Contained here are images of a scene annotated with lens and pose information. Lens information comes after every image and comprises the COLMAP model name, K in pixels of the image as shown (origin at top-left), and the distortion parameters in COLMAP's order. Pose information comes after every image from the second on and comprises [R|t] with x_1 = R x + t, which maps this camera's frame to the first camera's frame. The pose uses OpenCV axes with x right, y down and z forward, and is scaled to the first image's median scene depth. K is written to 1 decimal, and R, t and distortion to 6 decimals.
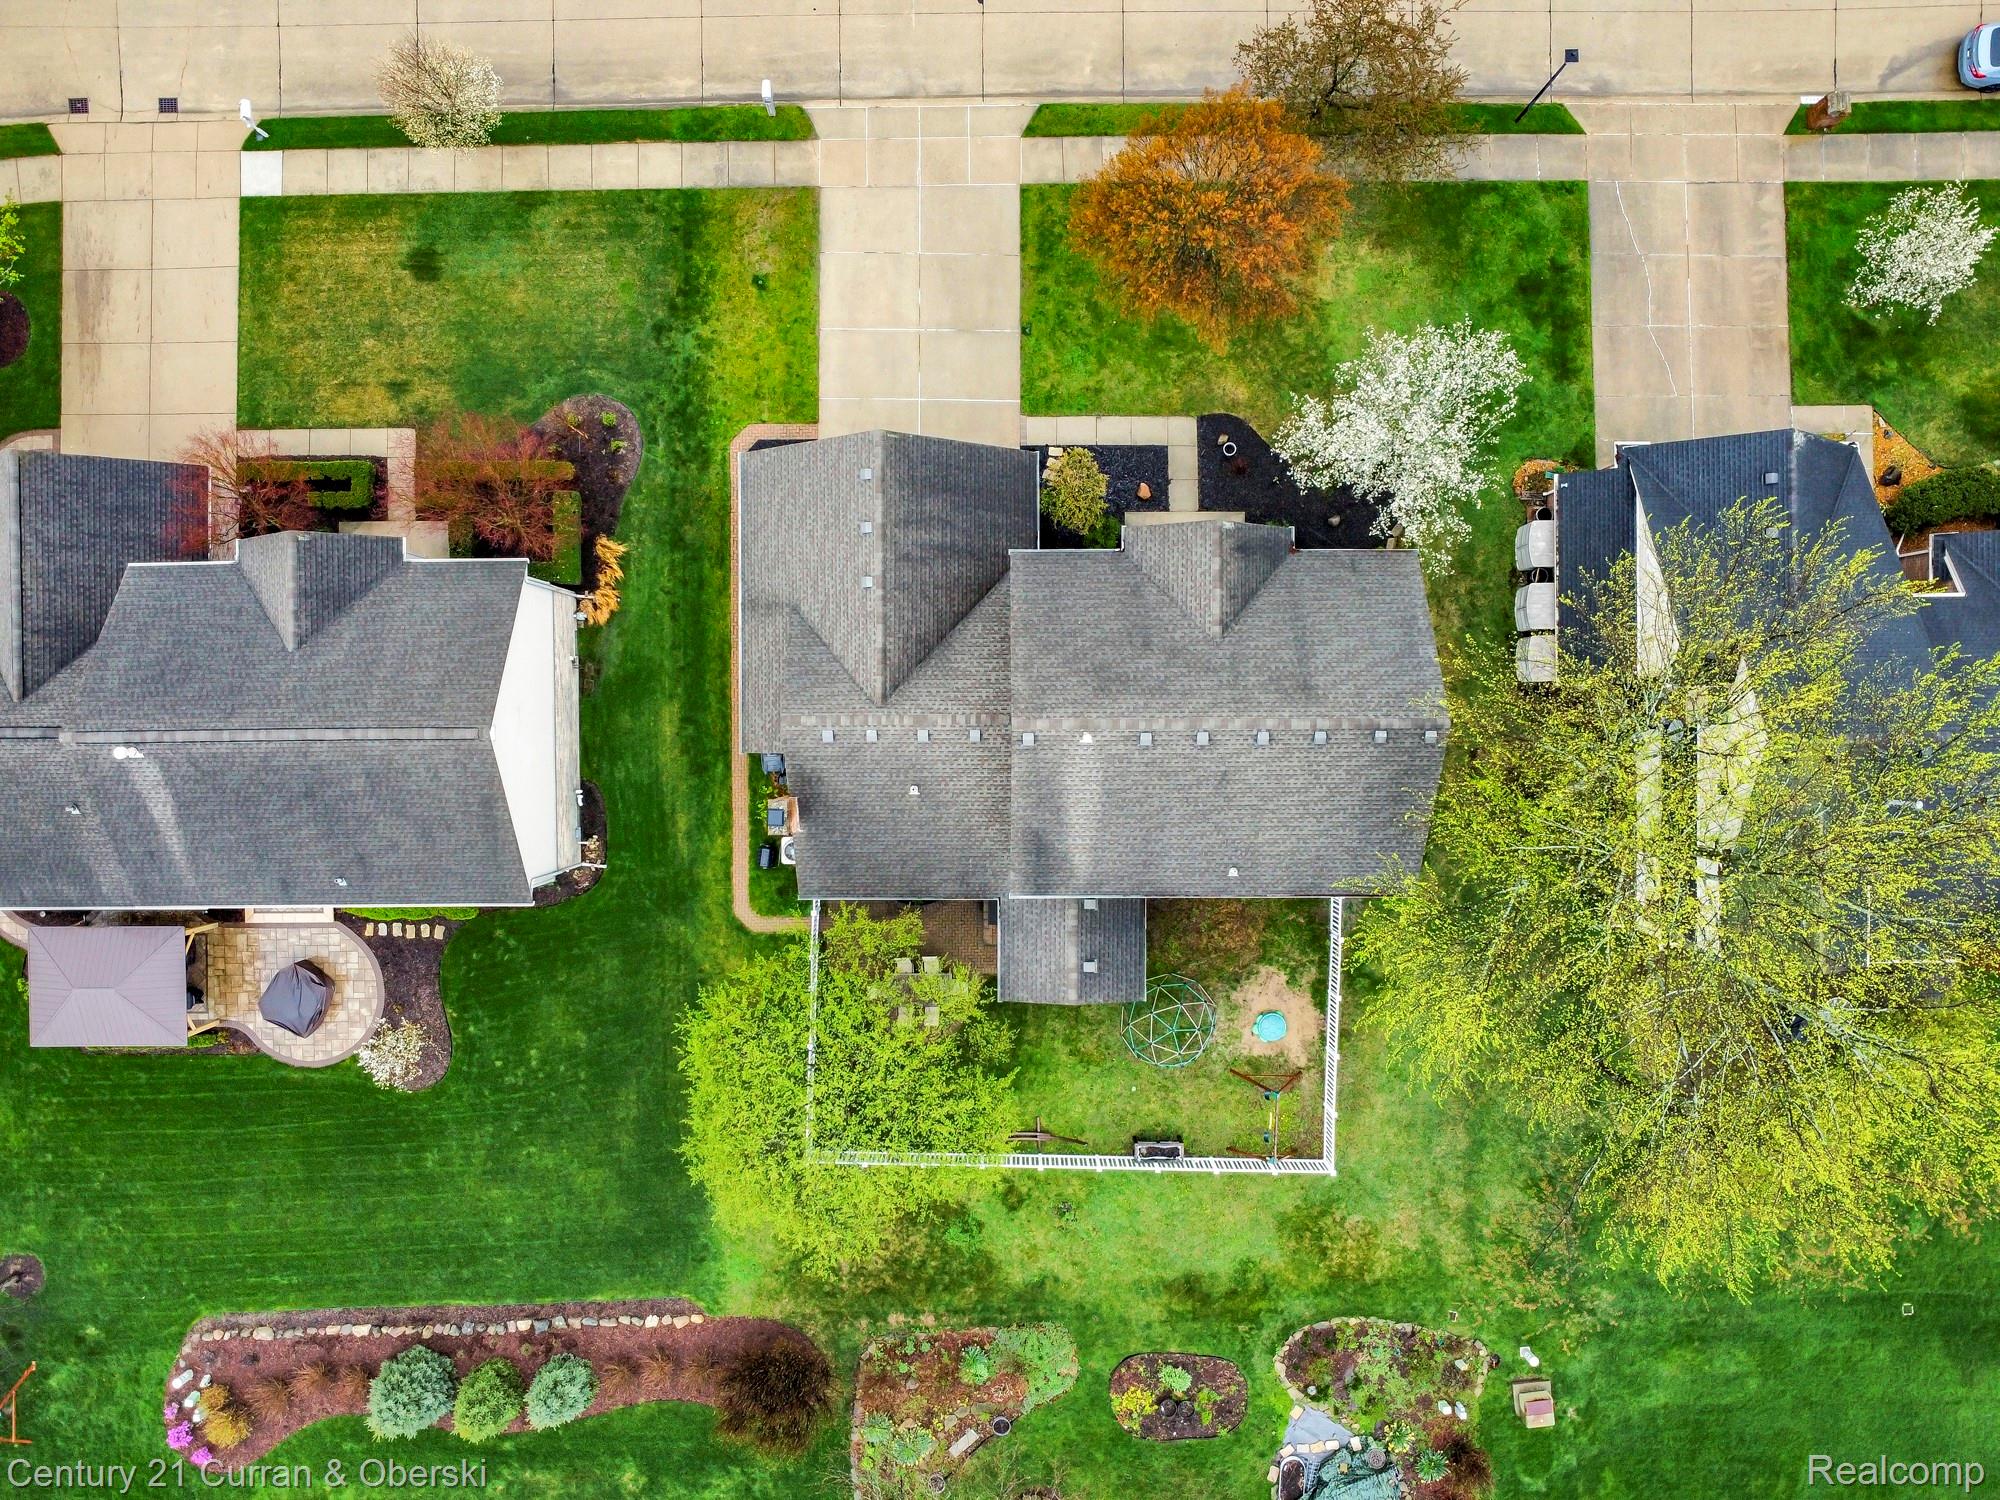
lens RADIAL K [[1446.9, 0, 1000.0], [0, 1446.9, 750.0], [0, 0, 1]] dist [-0.030234, -0.002424]
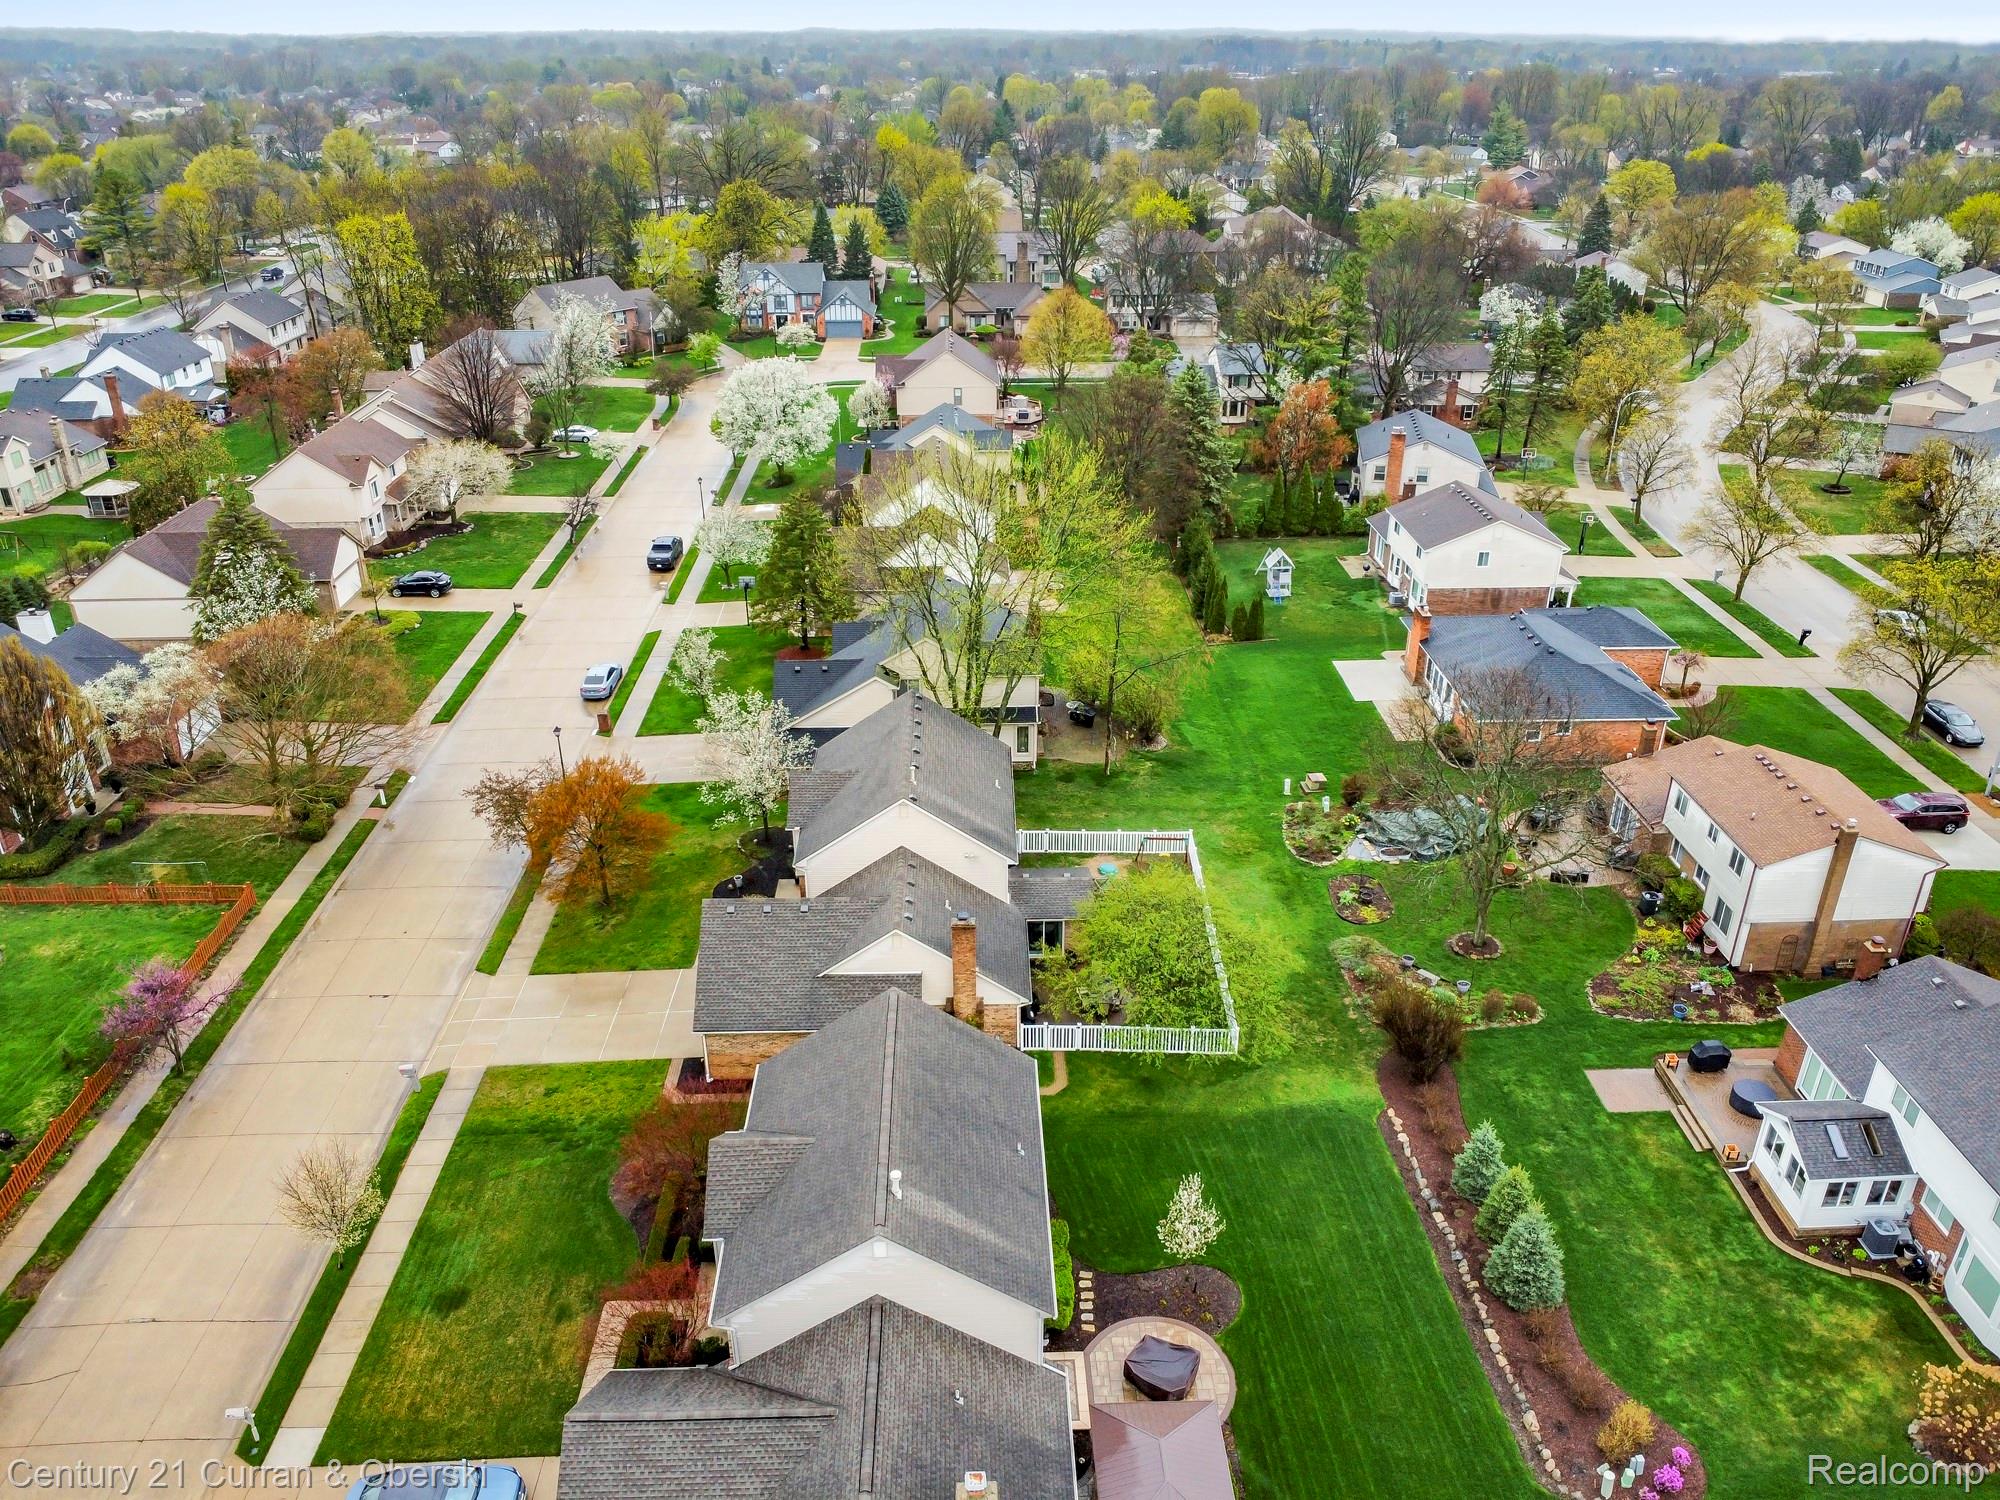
lens RADIAL K [[1446.9, 0, 1000.0], [0, 1446.9, 750.0], [0, 0, 1]] dist [-0.030234, -0.002424]
pose [[-0.019063, -0.442150, 0.896738, -1.163919], [0.999603, -0.027020, 0.007927, 0.065391], [0.020724, 0.896534, 0.442490, 0.183040]]
